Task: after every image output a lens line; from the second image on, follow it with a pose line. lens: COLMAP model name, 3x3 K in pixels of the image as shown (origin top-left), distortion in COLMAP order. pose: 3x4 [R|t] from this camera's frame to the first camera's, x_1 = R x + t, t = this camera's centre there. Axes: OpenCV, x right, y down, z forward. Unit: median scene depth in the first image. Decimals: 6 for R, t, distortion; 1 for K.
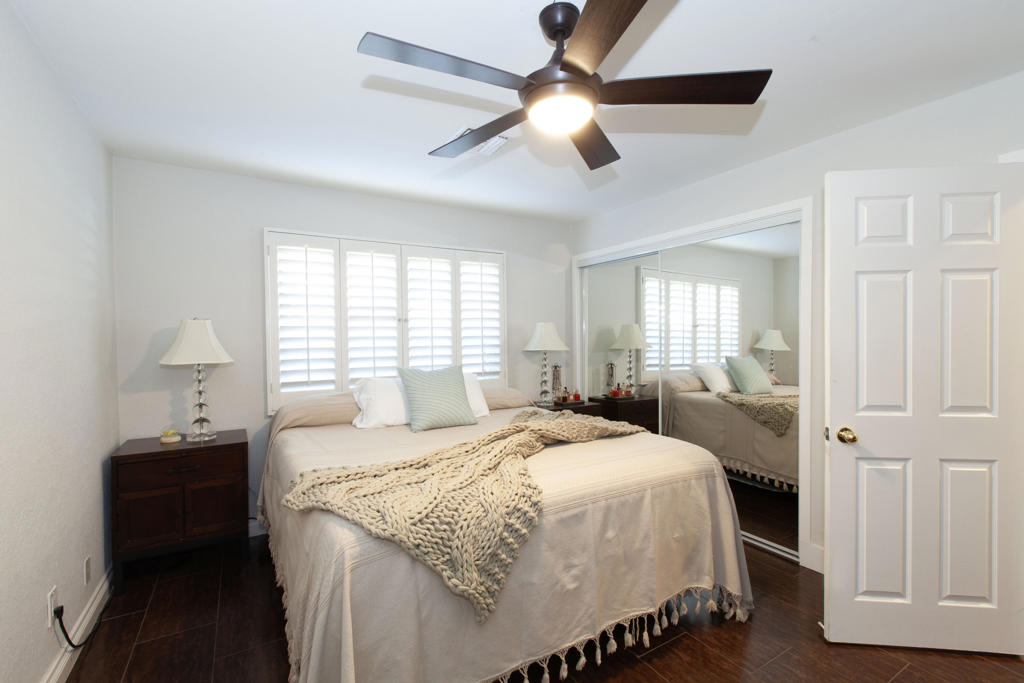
lens RADIAL K [[459.6, 0, 514.9], [0, 459.6, 339.5], [0, 0, 1]] dist [0.002061, -0.000524]
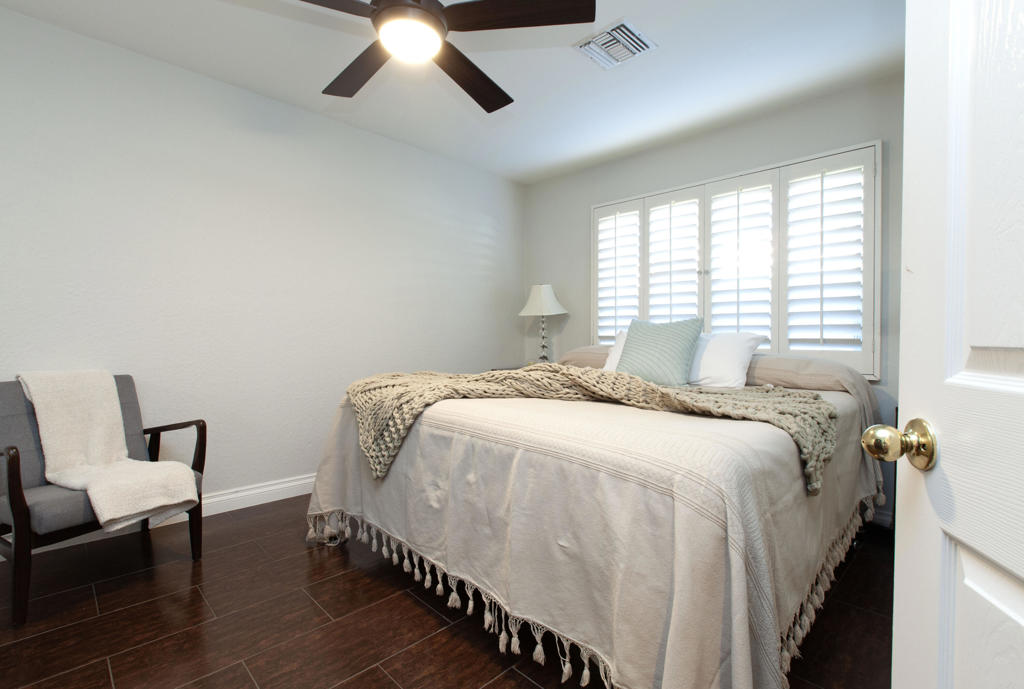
lens RADIAL K [[483.8, 0, 512.0], [0, 483.8, 344.5], [0, 0, 1]] dist [0.001120, 0.000186]
pose [[0.222966, 0.030064, -0.974363, 0.731642], [-0.020709, 0.999445, 0.026099, 0.100439], [0.974606, 0.014359, 0.223465, 0.579380]]
